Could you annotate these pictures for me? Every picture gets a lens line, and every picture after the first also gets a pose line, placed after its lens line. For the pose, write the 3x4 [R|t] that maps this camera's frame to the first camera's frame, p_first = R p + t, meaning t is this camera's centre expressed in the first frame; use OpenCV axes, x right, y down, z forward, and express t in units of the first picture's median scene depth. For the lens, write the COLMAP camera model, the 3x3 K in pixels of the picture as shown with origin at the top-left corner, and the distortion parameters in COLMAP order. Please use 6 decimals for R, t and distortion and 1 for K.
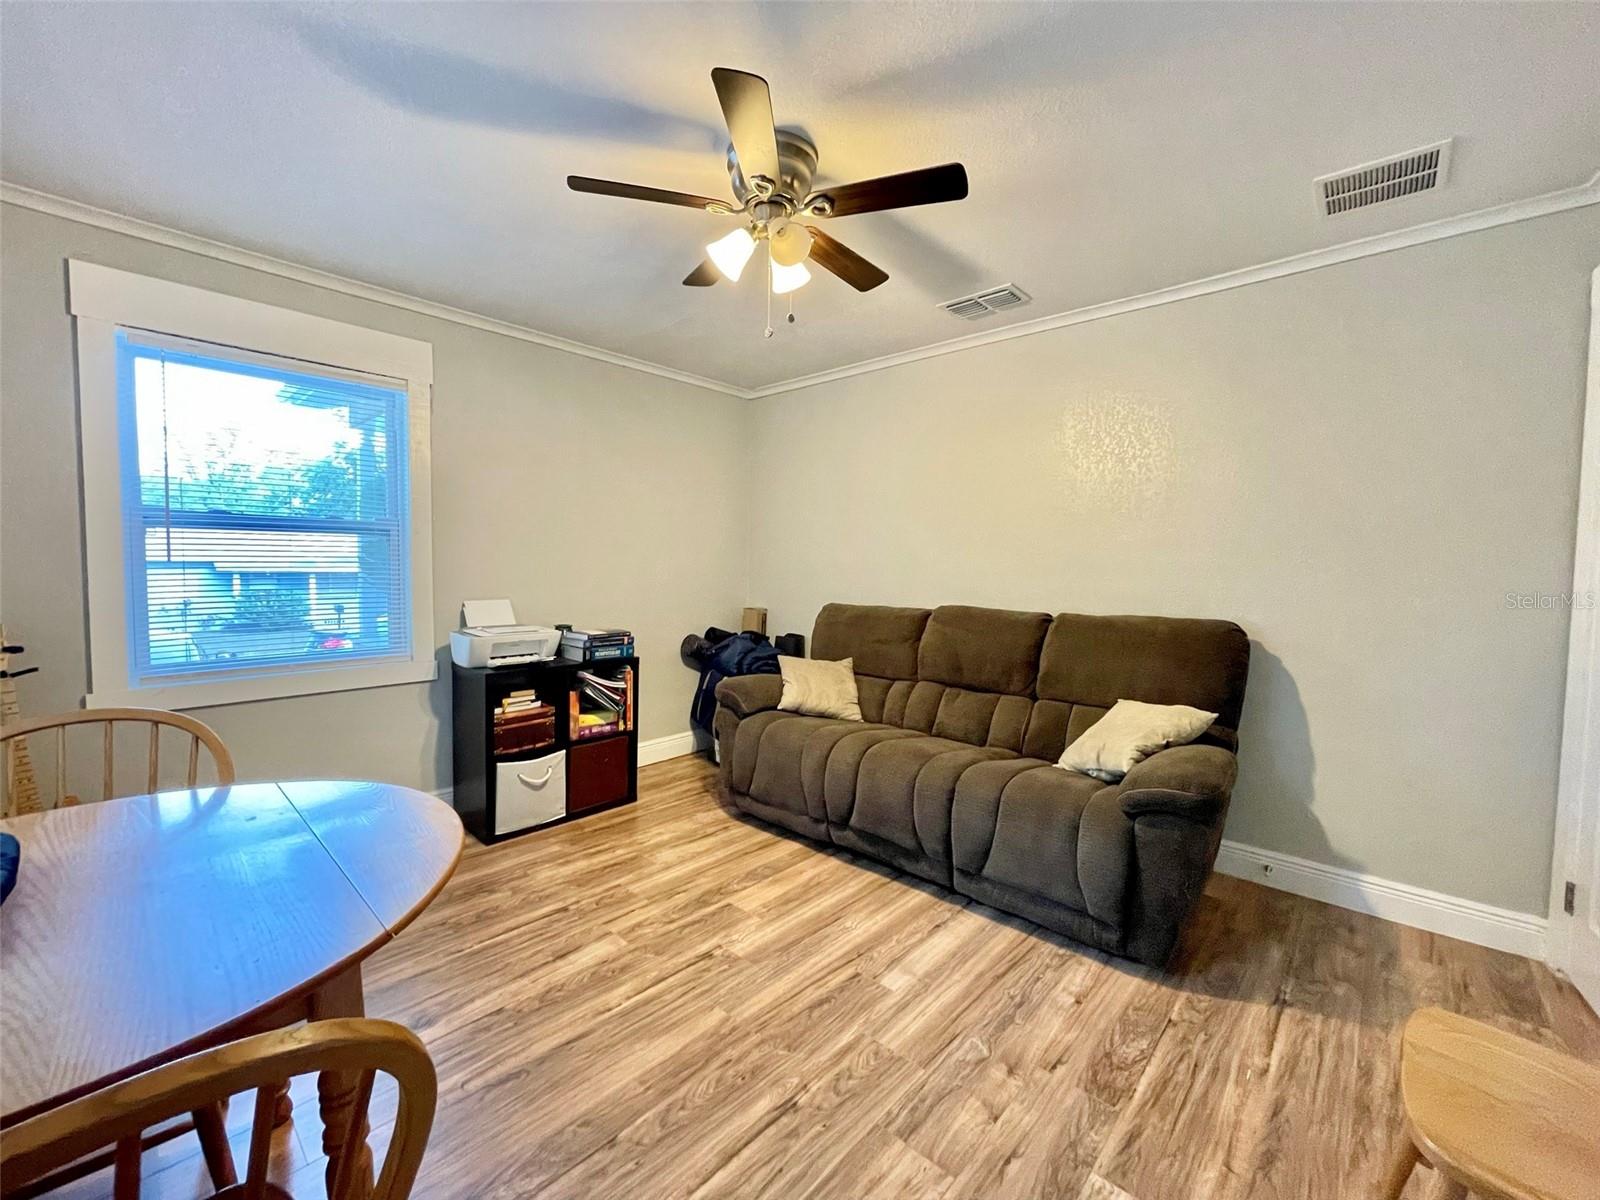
lens RADIAL K [[648.4, 0, 793.7], [0, 648.4, 597.6], [0, 0, 1]] dist [-0.001743, -0.000809]
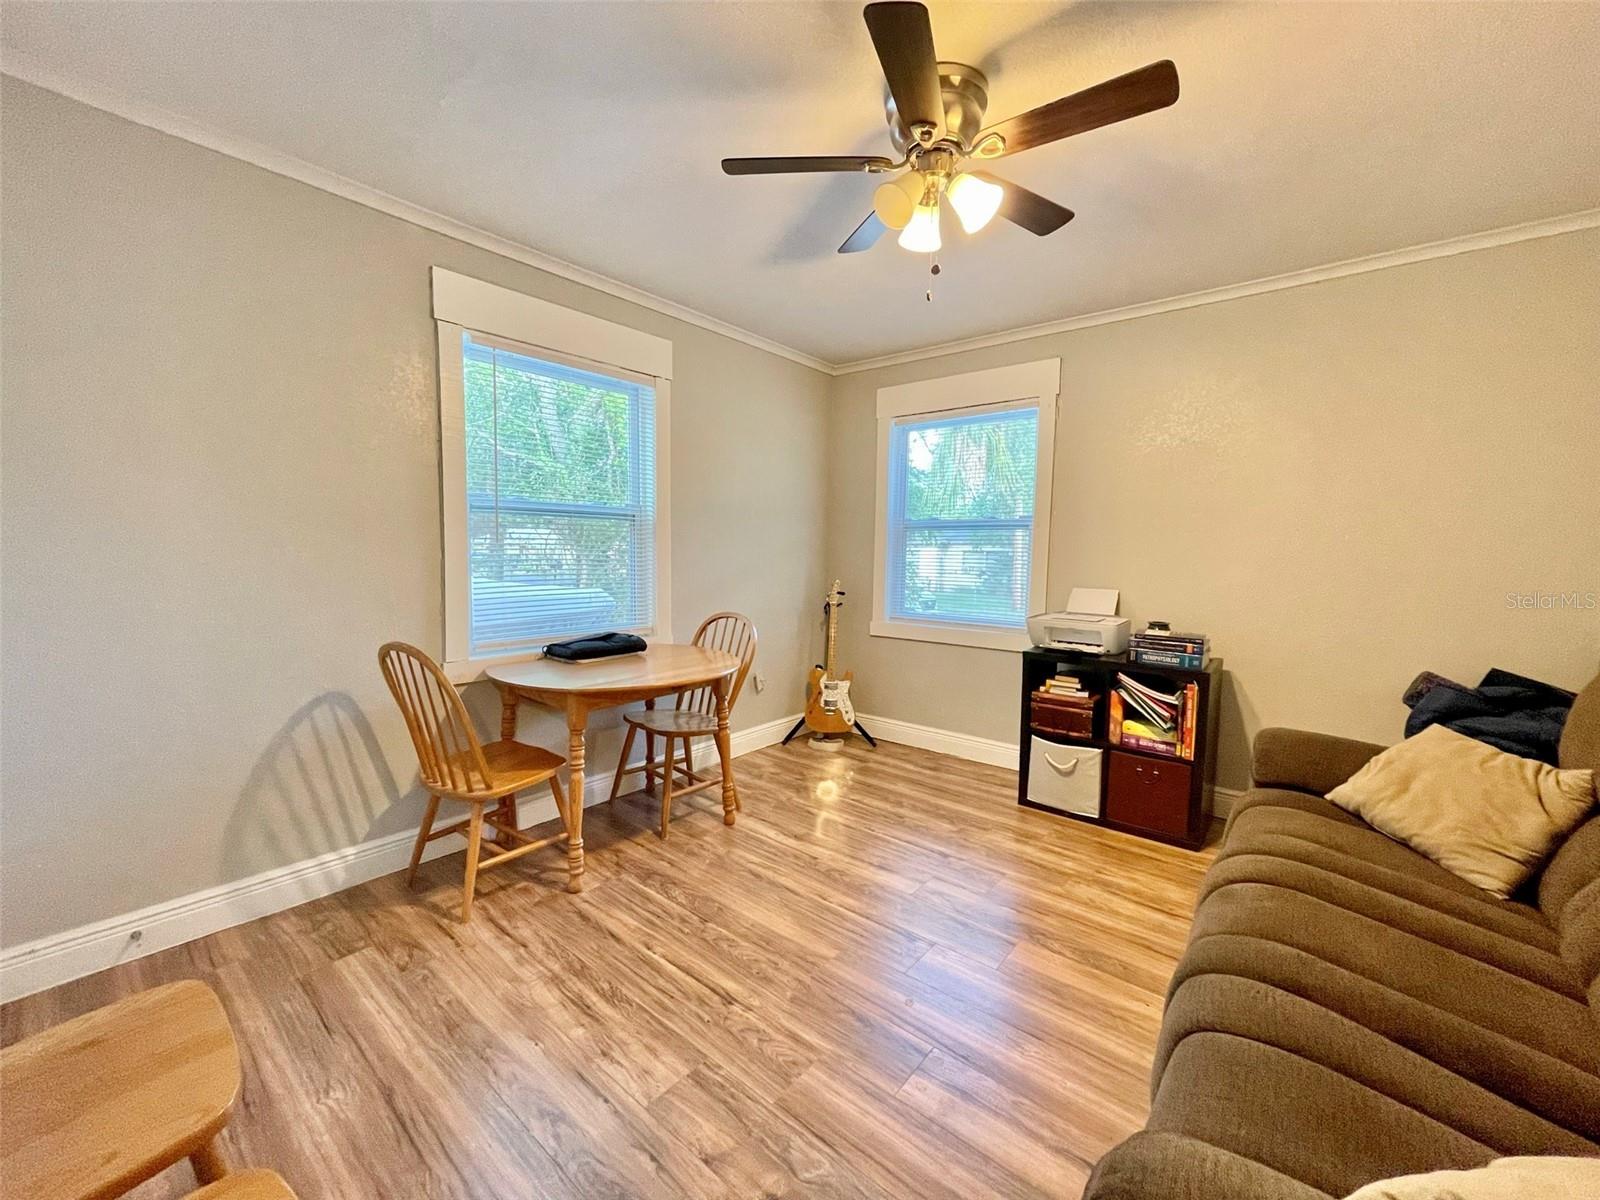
lens RADIAL K [[648.4, 0, 793.7], [0, 648.4, 597.6], [0, 0, 1]] dist [-0.001743, -0.000809]
pose [[0.052293, 0.071051, -0.996101, 0.737922], [-0.062368, 0.995751, 0.067752, -0.030130], [0.996682, 0.058582, 0.056502, 0.650263]]
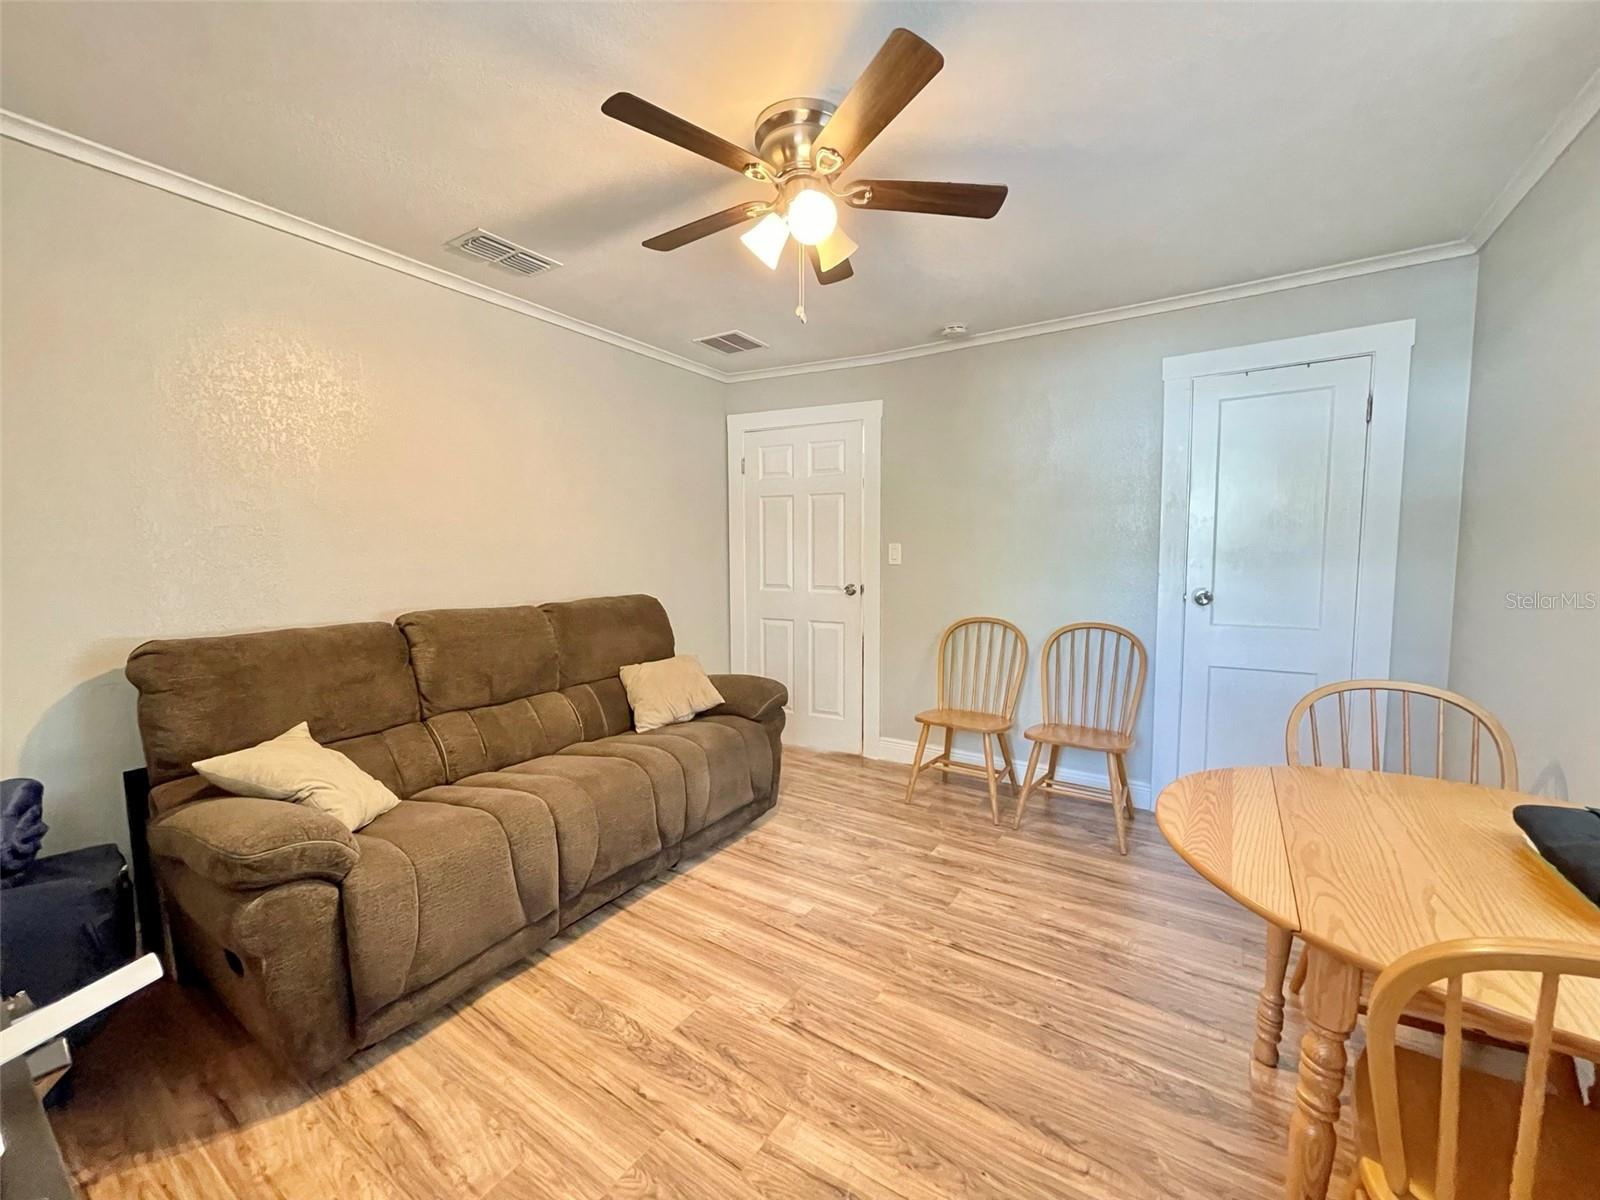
lens RADIAL K [[648.4, 0, 793.7], [0, 648.4, 597.6], [0, 0, 1]] dist [-0.001743, -0.000809]
pose [[-0.159915, -0.087467, 0.983248, -0.825424], [0.047373, 0.994239, 0.096149, -0.081954], [-0.985993, 0.061955, -0.154851, 0.982129]]
